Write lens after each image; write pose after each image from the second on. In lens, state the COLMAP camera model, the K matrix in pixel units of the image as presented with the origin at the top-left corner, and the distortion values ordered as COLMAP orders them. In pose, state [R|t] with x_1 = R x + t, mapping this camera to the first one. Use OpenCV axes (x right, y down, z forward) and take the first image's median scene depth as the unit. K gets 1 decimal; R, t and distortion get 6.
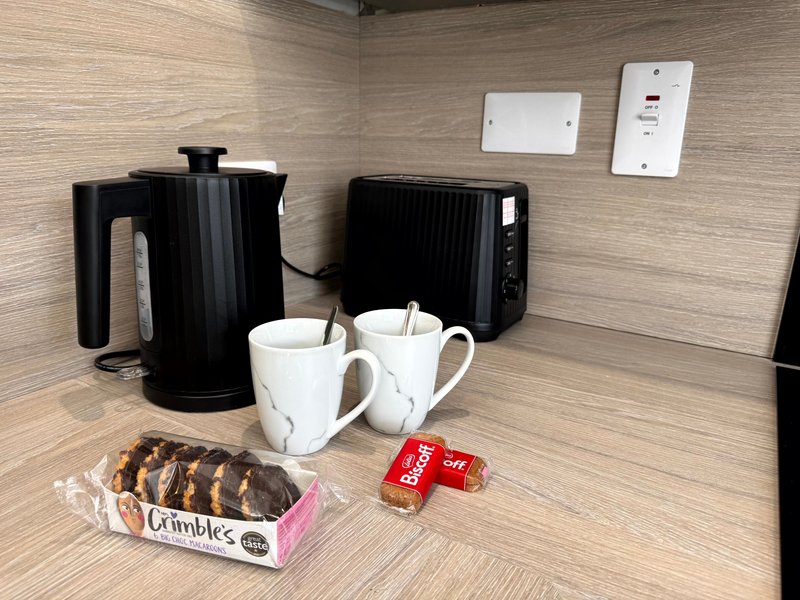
lens RADIAL K [[573.3, 0, 395.0], [0, 573.3, 299.6], [0, 0, 1]] dist [0.038087, -0.043511]
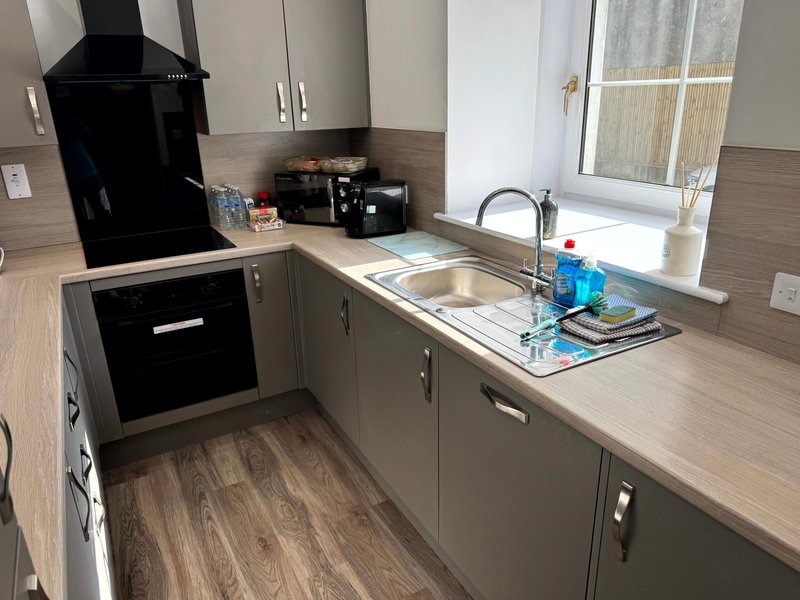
lens RADIAL K [[573.3, 0, 403.4], [0, 573.3, 298.2], [0, 0, 1]] dist [0.038087, -0.043511]
pose [[0.479151, -0.330146, 0.813276, -1.360702], [0.285330, 0.934828, 0.211384, 0.234577], [-0.830061, 0.130767, 0.542124, -2.456303]]
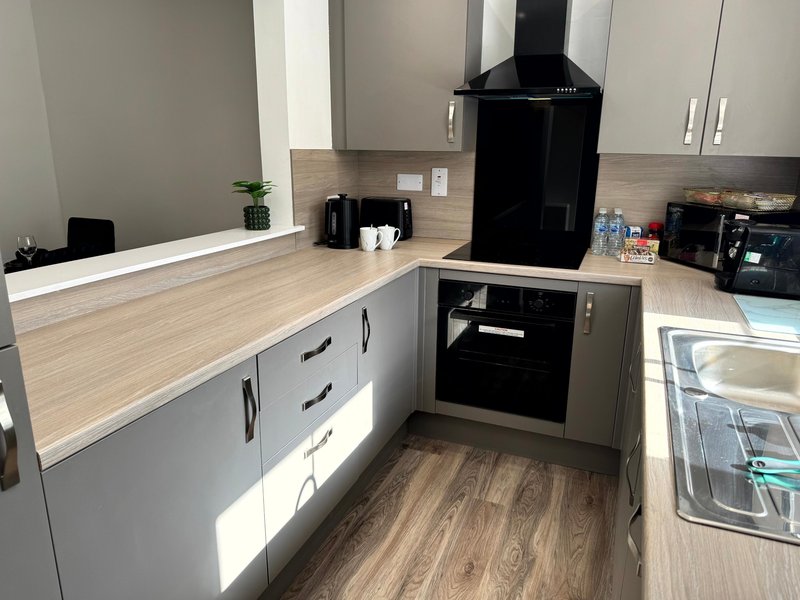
lens RADIAL K [[573.3, 0, 404.3], [0, 573.3, 299.8], [0, 0, 1]] dist [0.038087, -0.043511]
pose [[0.983904, -0.060538, 0.168131, -0.497779], [0.063443, 0.997914, -0.011954, 0.518919], [-0.167057, 0.022428, 0.985692, -2.782588]]
